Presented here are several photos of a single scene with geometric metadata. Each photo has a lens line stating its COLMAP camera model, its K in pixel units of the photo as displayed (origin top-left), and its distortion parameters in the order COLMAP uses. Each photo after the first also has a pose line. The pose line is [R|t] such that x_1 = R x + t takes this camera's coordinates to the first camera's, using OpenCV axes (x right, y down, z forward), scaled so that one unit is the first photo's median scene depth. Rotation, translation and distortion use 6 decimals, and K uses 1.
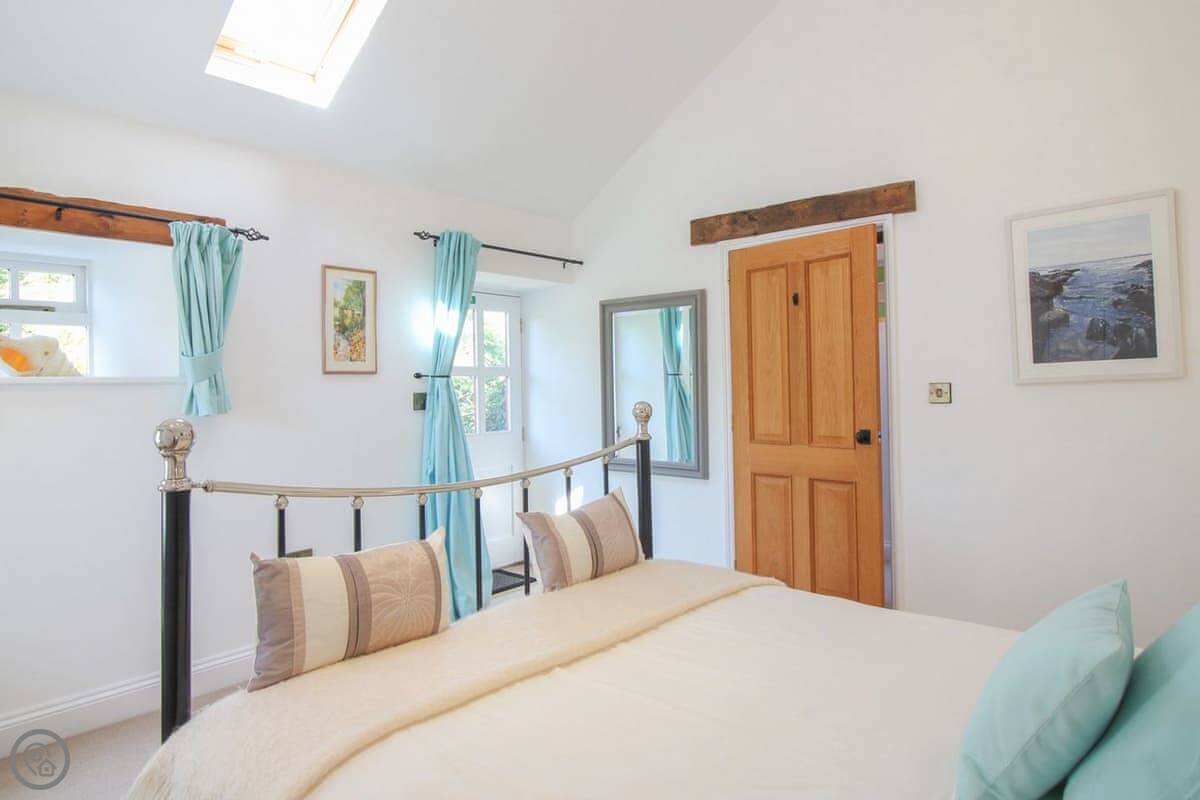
lens RADIAL K [[687.0, 0, 604.0], [0, 687.0, 382.9], [0, 0, 1]] dist [0.000746, 0.000409]
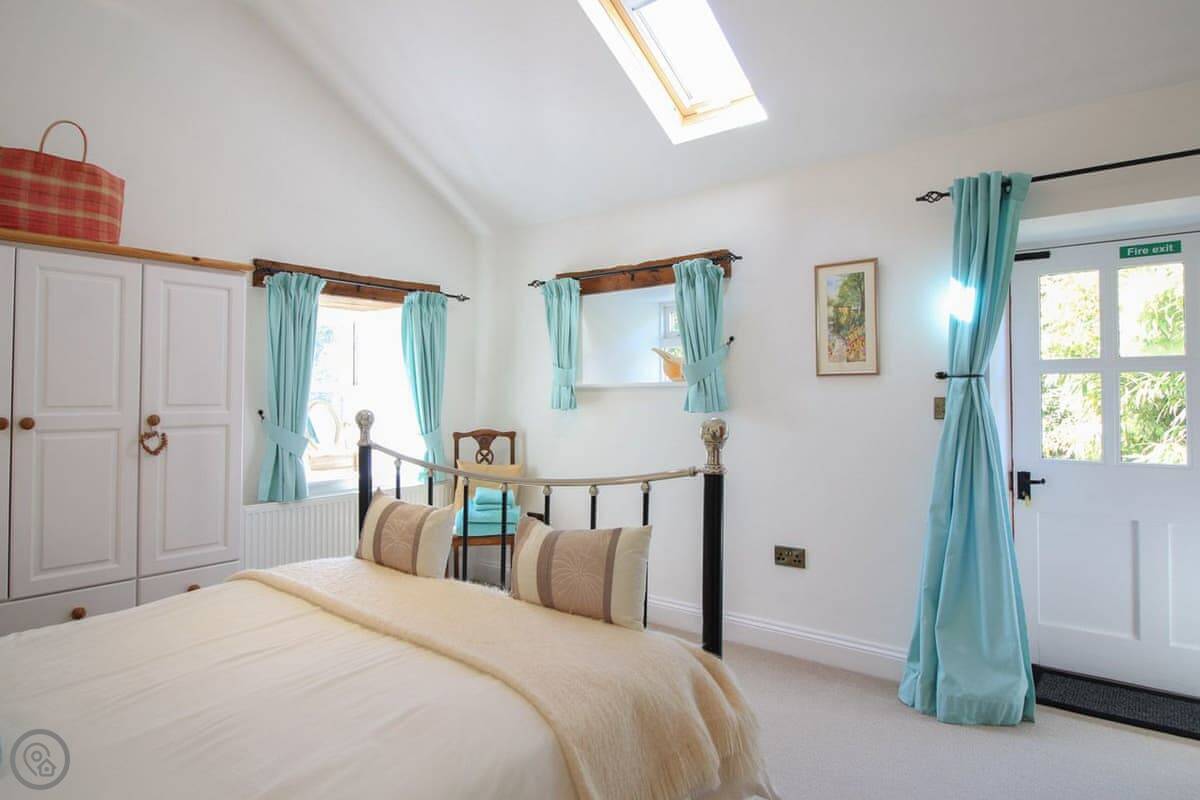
lens RADIAL K [[687.0, 0, 604.0], [0, 687.0, 382.9], [0, 0, 1]] dist [0.000746, 0.000409]
pose [[0.050106, -0.001021, -0.998743, 0.549613], [0.009812, 0.999952, -0.000530, -0.006034], [0.998696, -0.009773, 0.050113, 0.634371]]
